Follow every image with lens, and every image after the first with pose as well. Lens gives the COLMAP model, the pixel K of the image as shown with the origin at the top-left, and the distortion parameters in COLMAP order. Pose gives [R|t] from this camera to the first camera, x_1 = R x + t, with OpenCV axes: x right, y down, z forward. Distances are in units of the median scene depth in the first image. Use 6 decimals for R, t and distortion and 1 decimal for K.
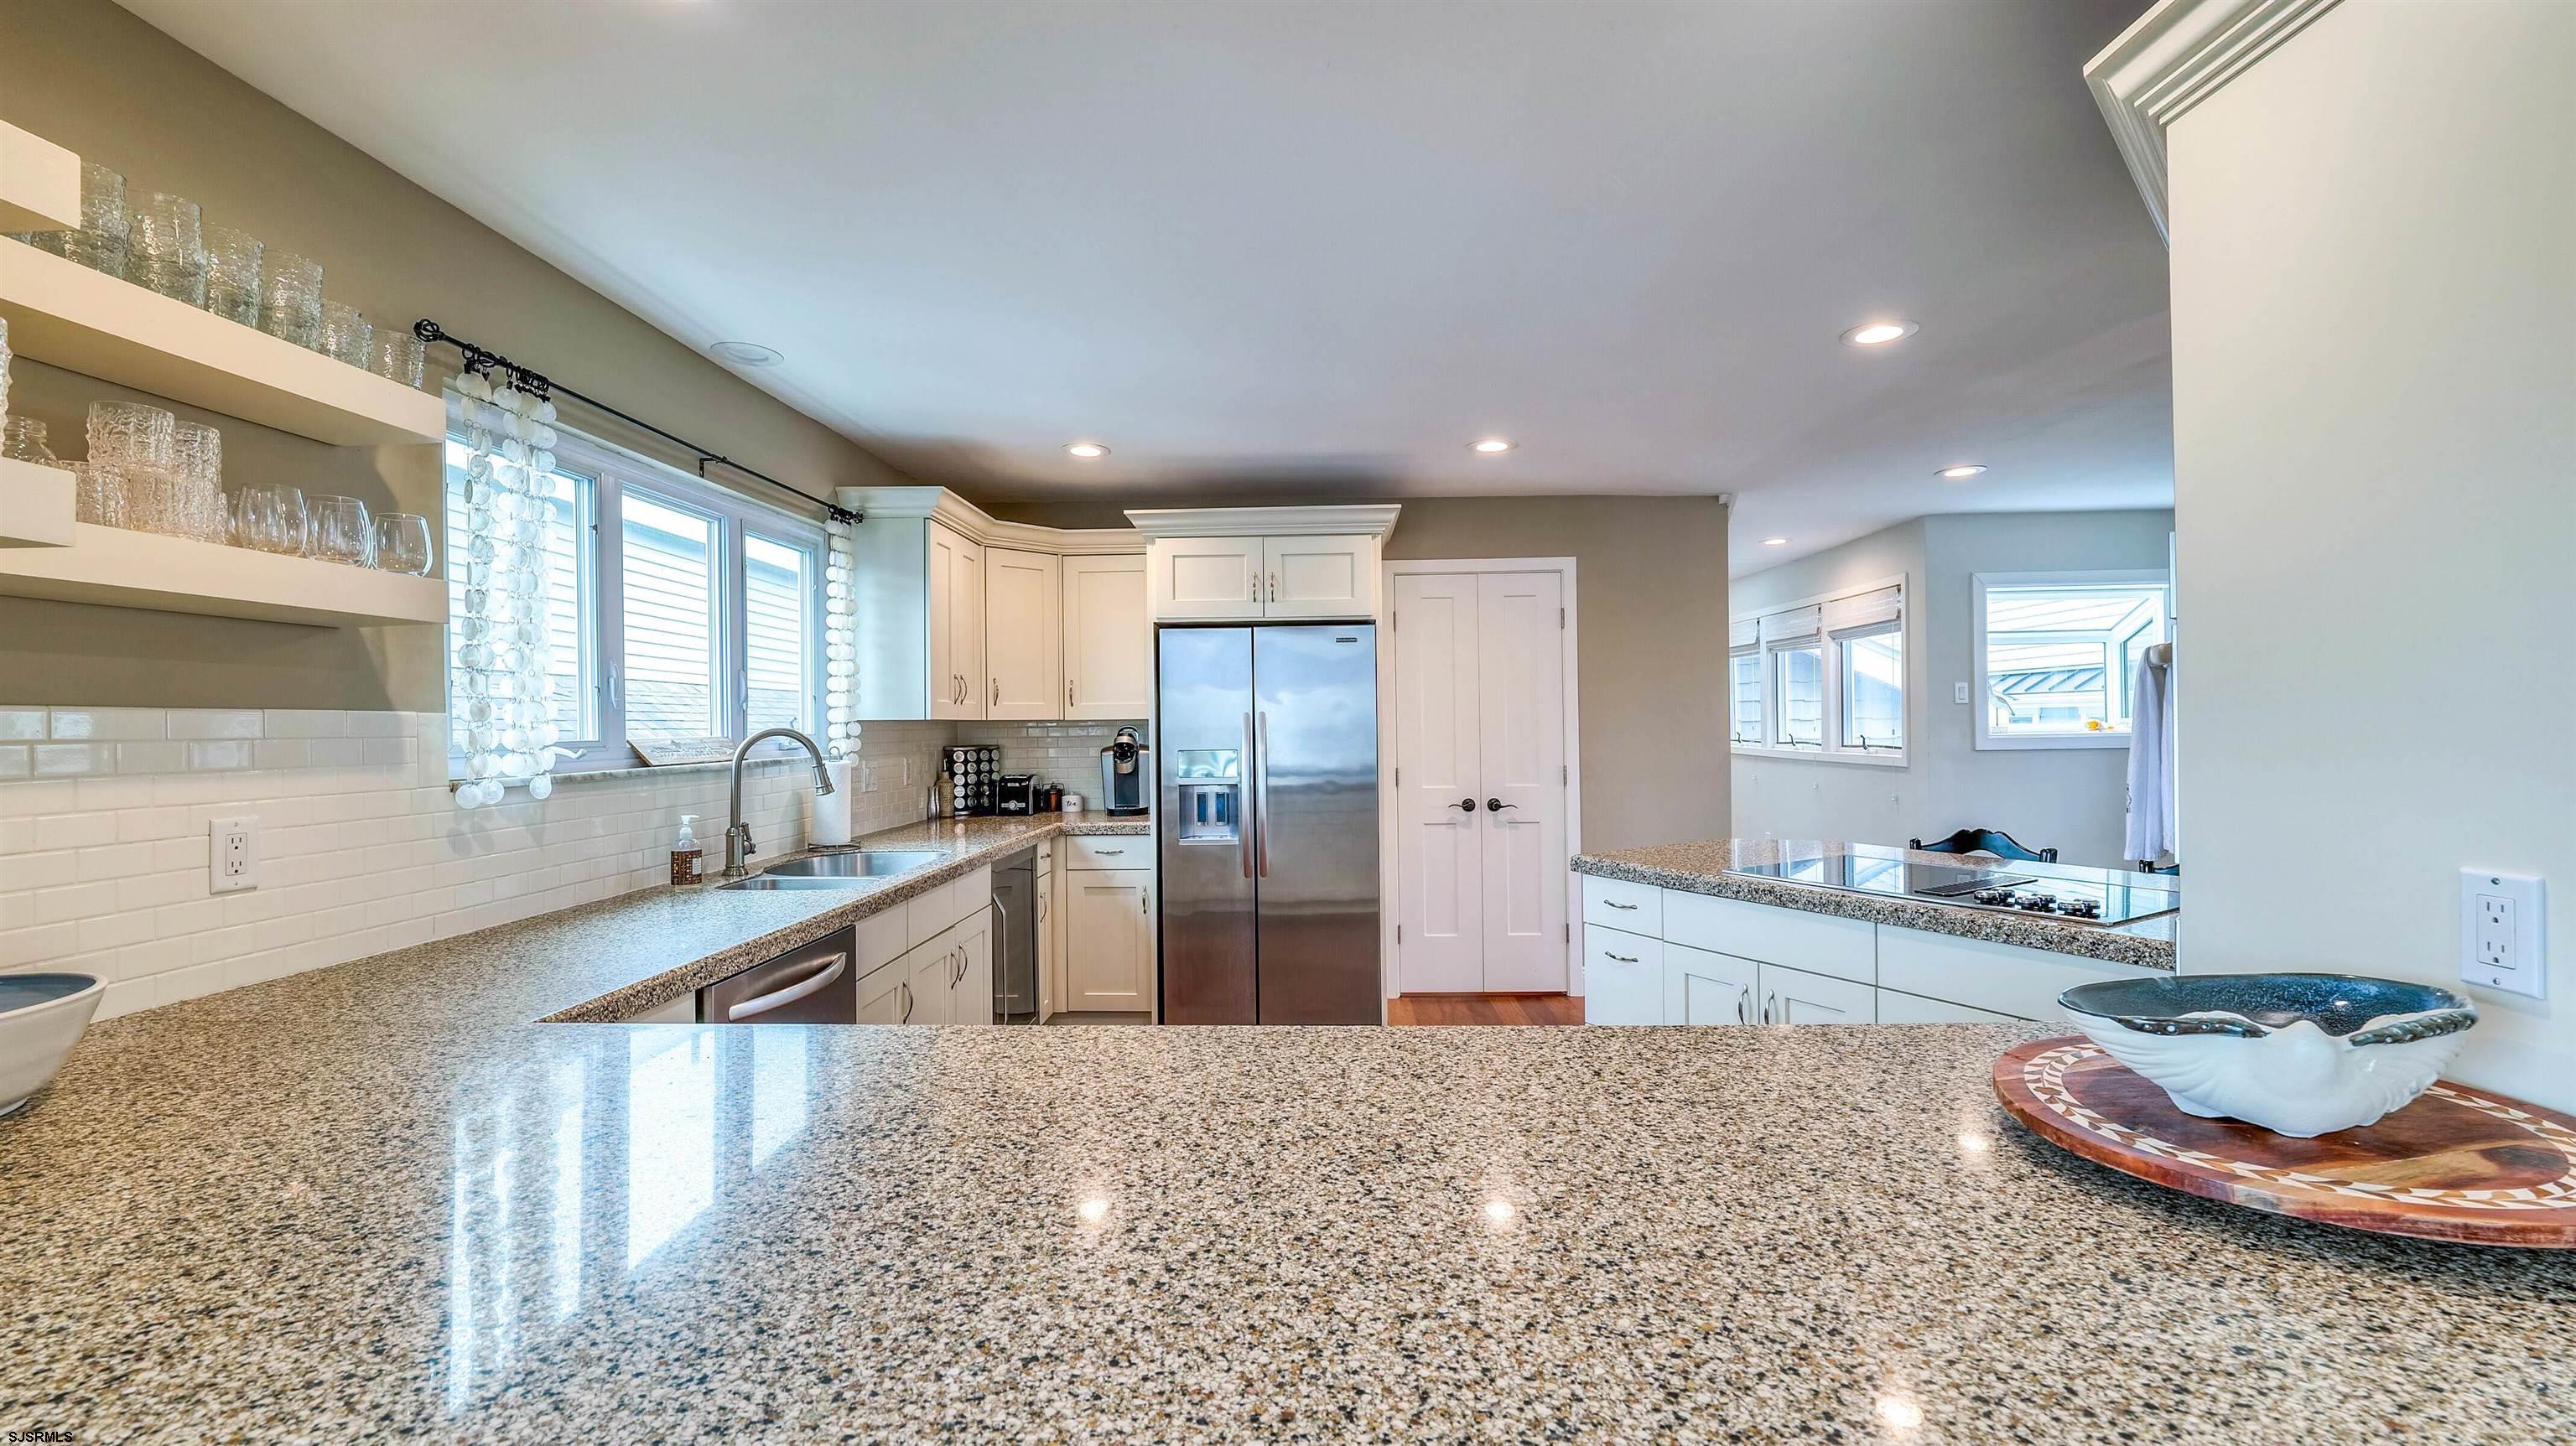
lens RADIAL K [[1058.4, 0, 1288.0], [0, 1058.4, 723.0], [0, 0, 1]] dist [-0.011956, -0.000494]
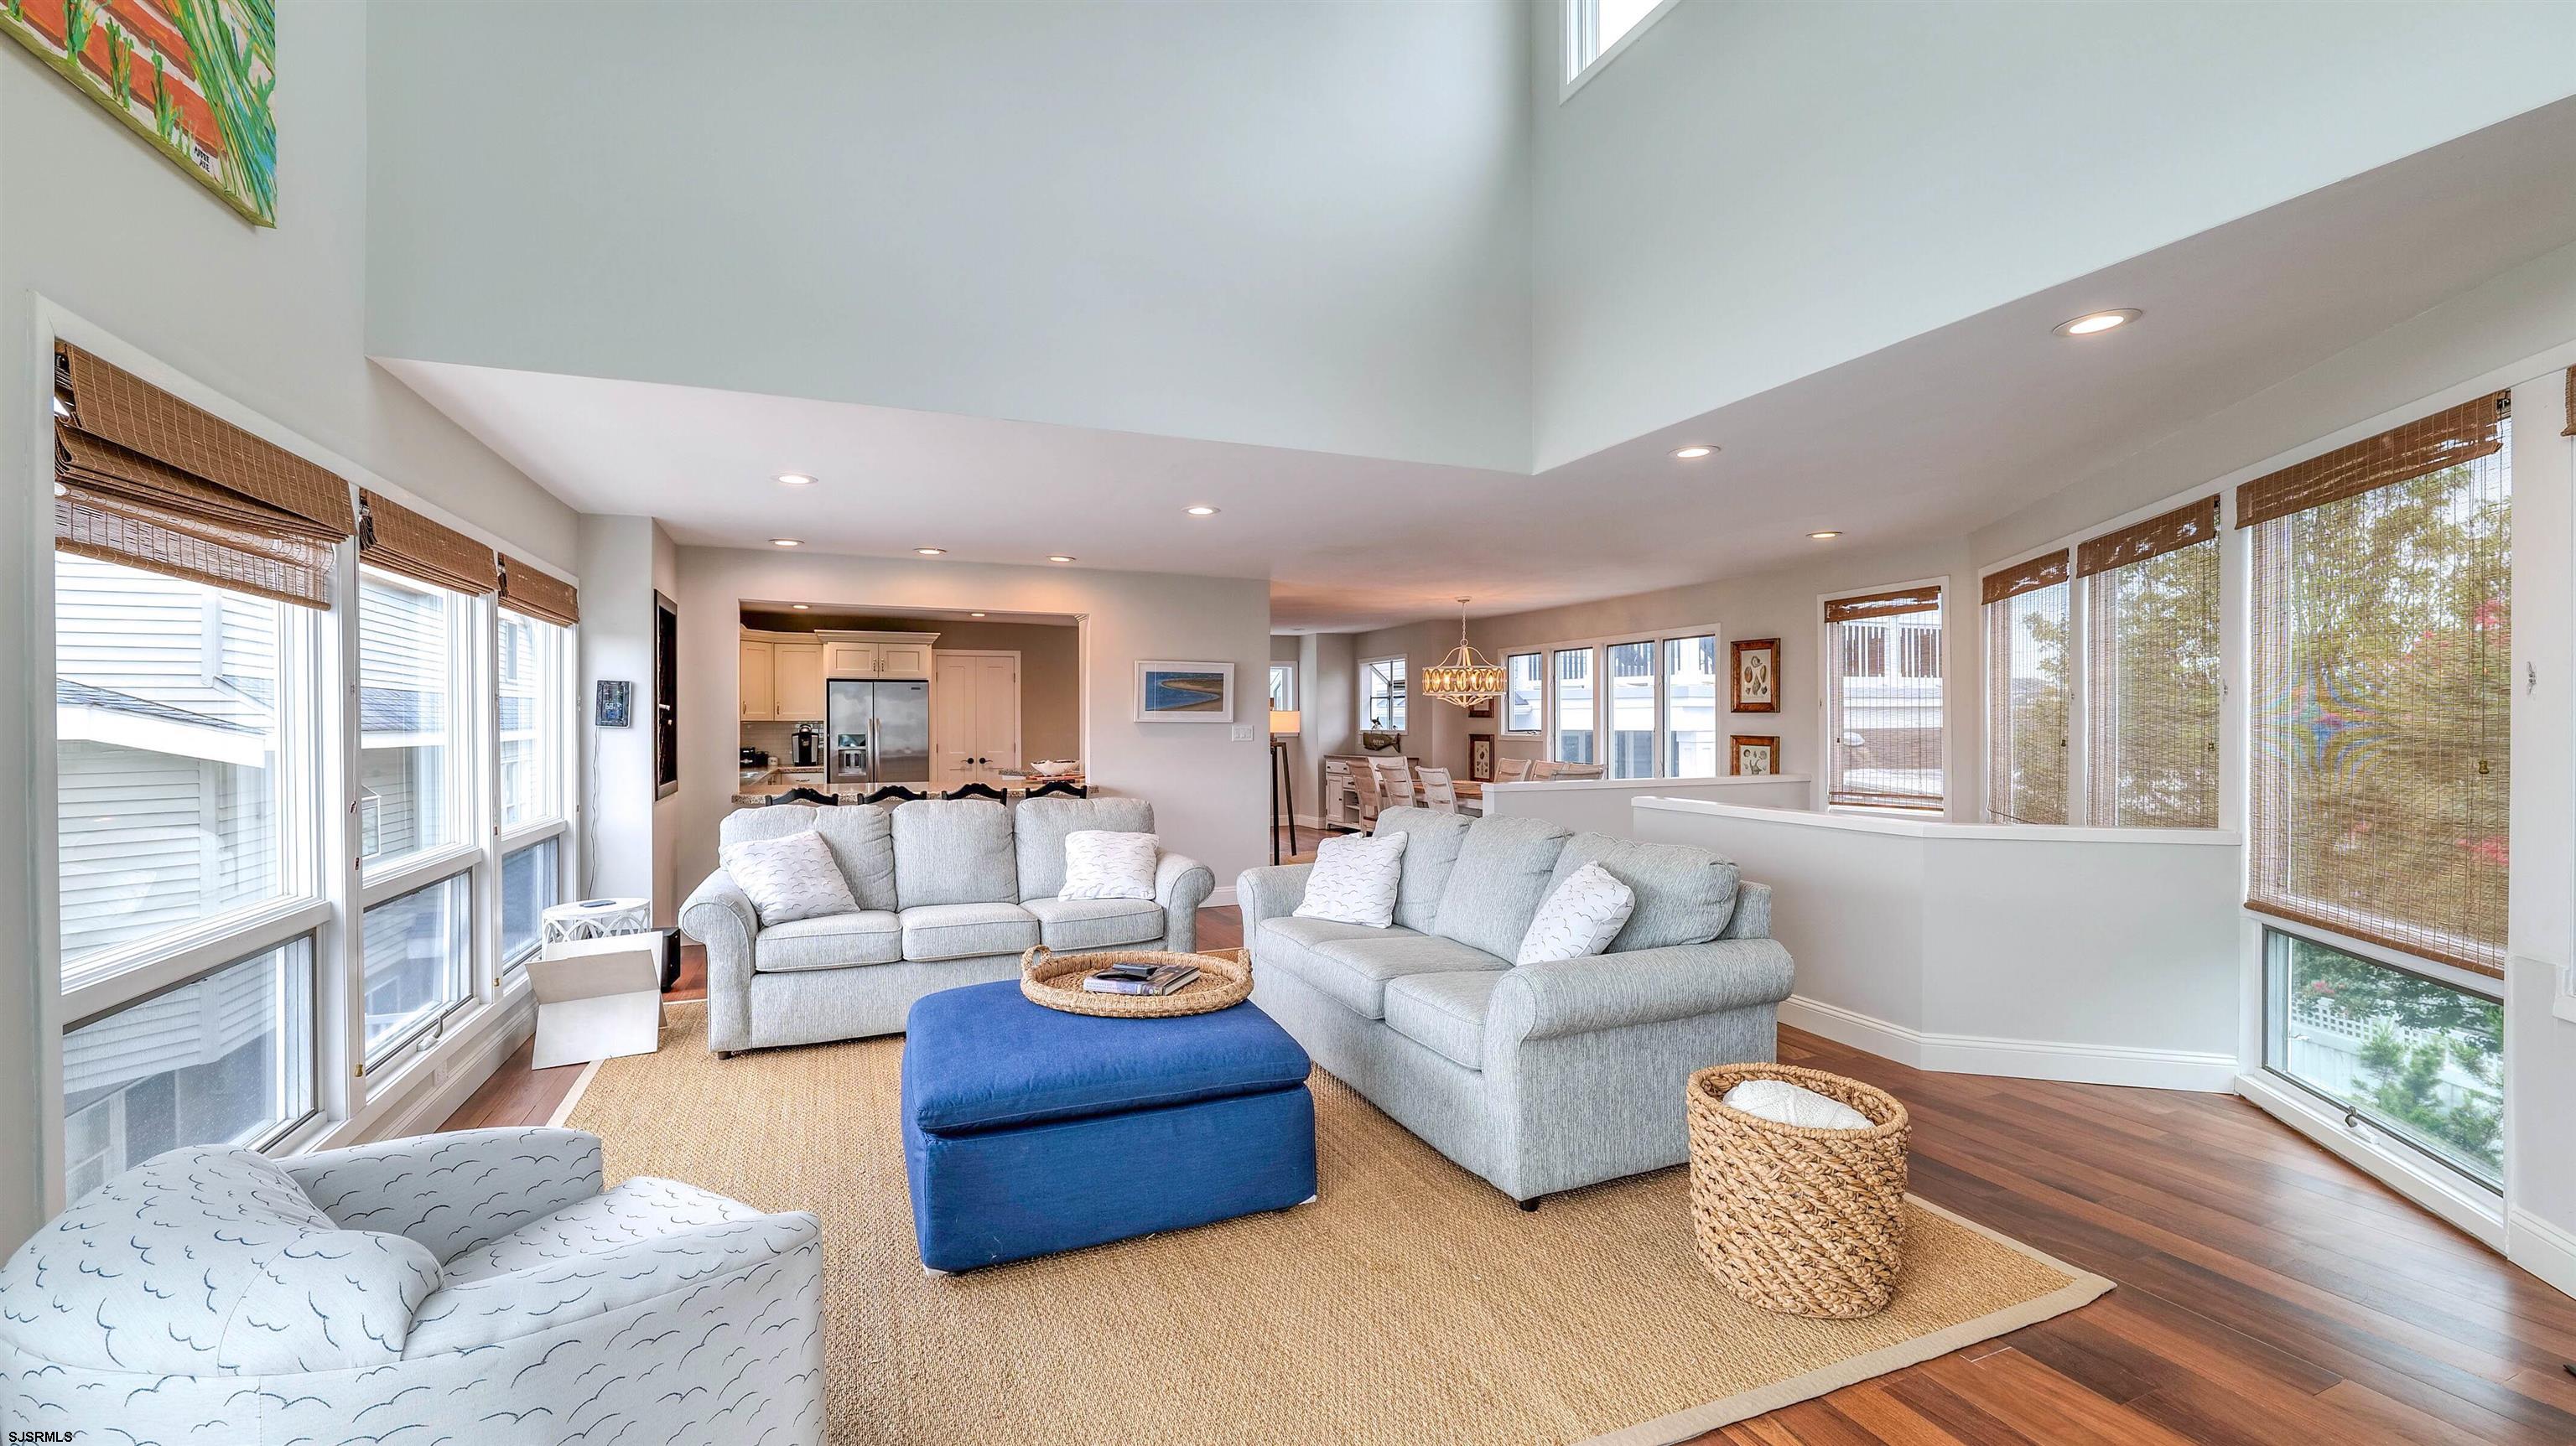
lens RADIAL K [[1067.7, 0, 1274.8], [0, 1067.7, 721.2], [0, 0, 1]] dist [-0.010139, -0.000047]
pose [[0.921966, 0.009726, 0.387150, -0.115574], [-0.010424, 0.999946, -0.000296, -0.012201], [-0.387132, -0.003762, 0.922017, -1.377453]]
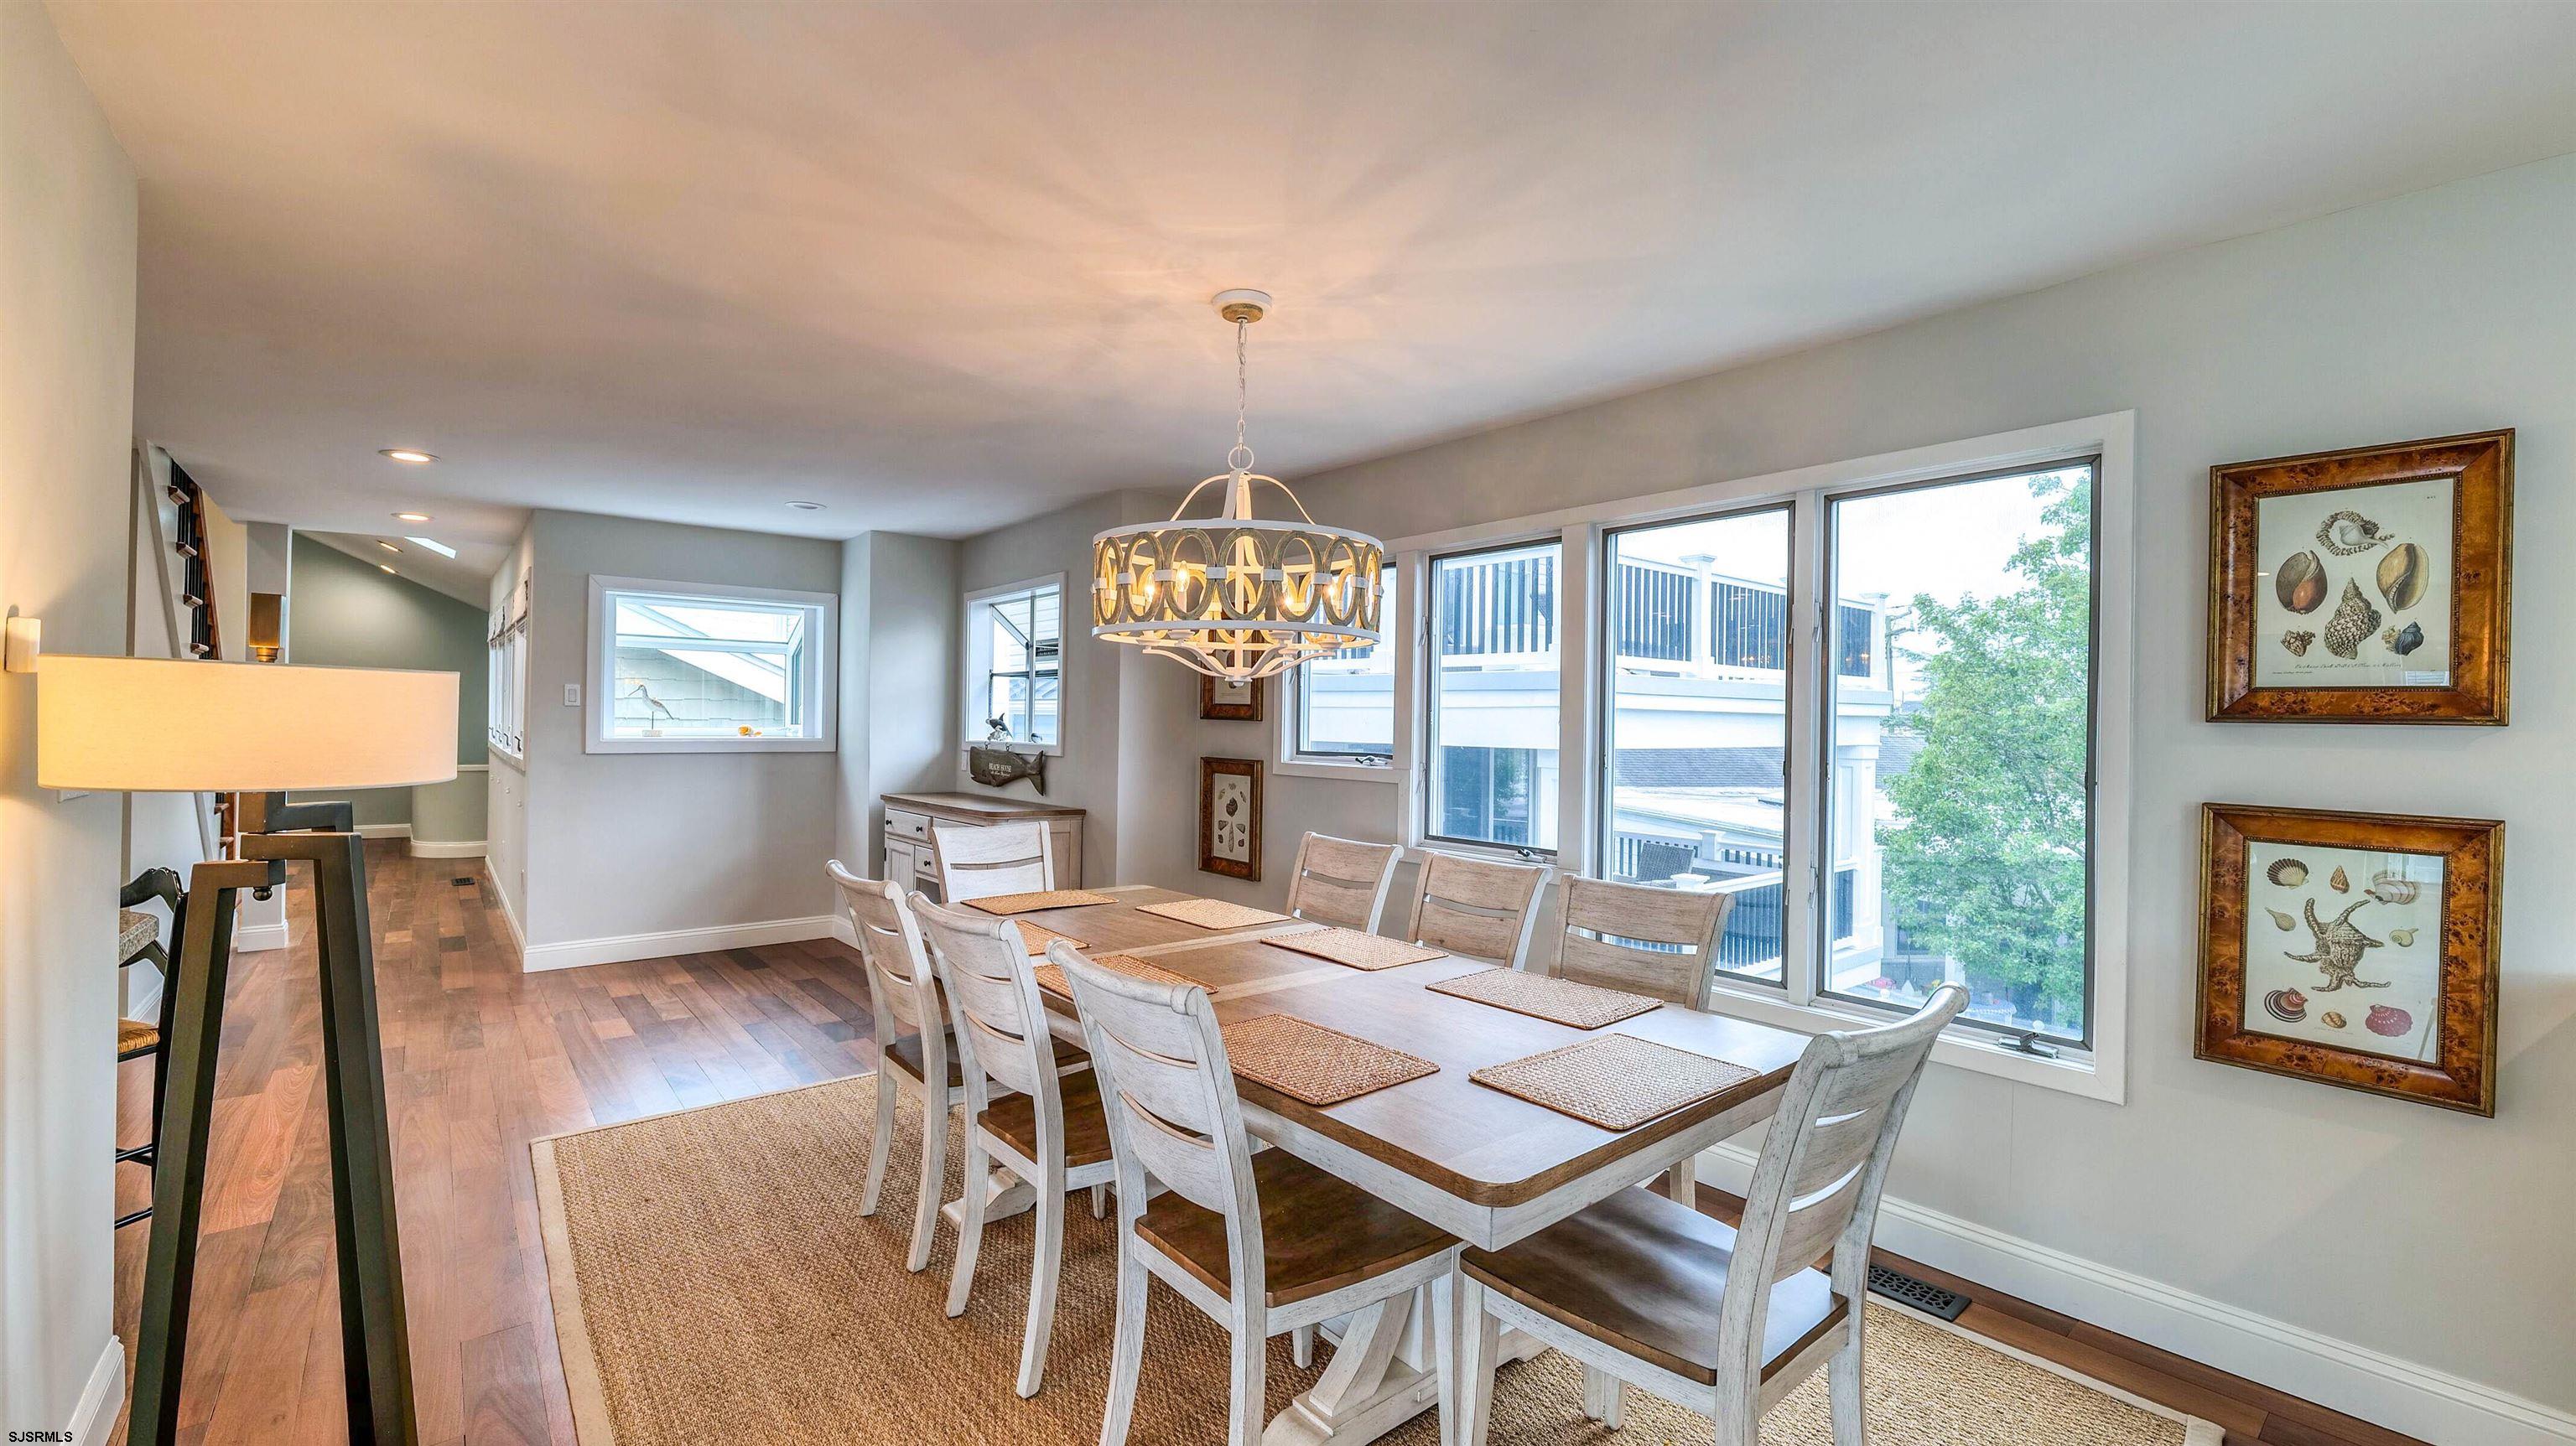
lens RADIAL K [[1058.4, 0, 1288.0], [0, 1058.4, 723.0], [0, 0, 1]] dist [-0.011956, -0.000494]
pose [[0.758434, 0.025486, 0.651251, 0.592272], [-0.028704, 0.999572, -0.005690, -0.019061], [-0.651117, -0.014378, 0.758841, -0.194095]]
